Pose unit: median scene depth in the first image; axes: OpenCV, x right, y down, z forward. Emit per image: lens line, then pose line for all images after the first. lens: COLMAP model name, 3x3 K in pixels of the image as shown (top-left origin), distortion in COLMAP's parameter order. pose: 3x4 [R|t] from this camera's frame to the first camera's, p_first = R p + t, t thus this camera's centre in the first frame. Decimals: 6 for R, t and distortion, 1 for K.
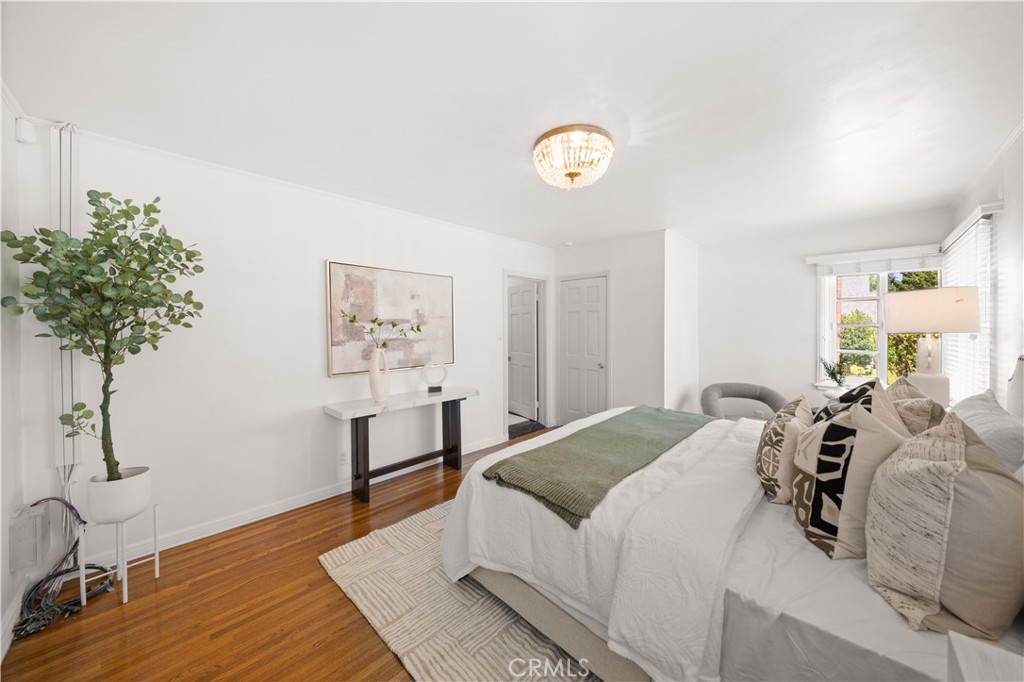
lens RADIAL K [[352.4, 0, 505.9], [0, 352.4, 333.5], [0, 0, 1]] dist [-0.000979, 0.000082]
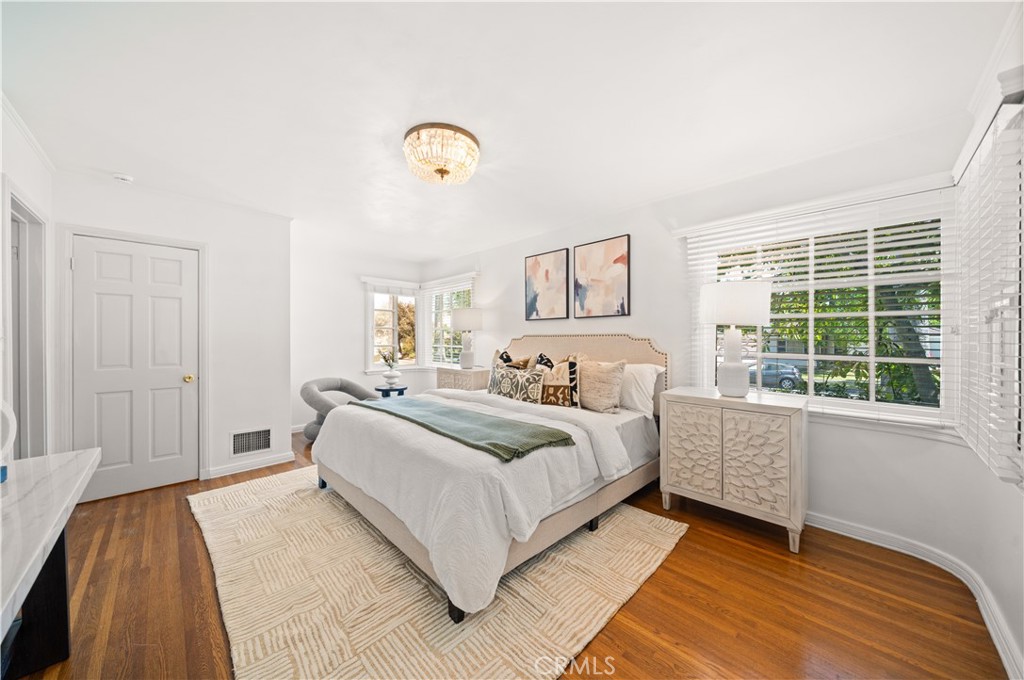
lens RADIAL K [[352.4, 0, 508.0], [0, 352.4, 336.3], [0, 0, 1]] dist [-0.000979, 0.000082]
pose [[0.022505, 0.005201, 0.999733, -1.191255], [0.015485, 0.999865, -0.005551, 0.068725], [-0.999627, 0.015606, 0.022421, 1.089534]]
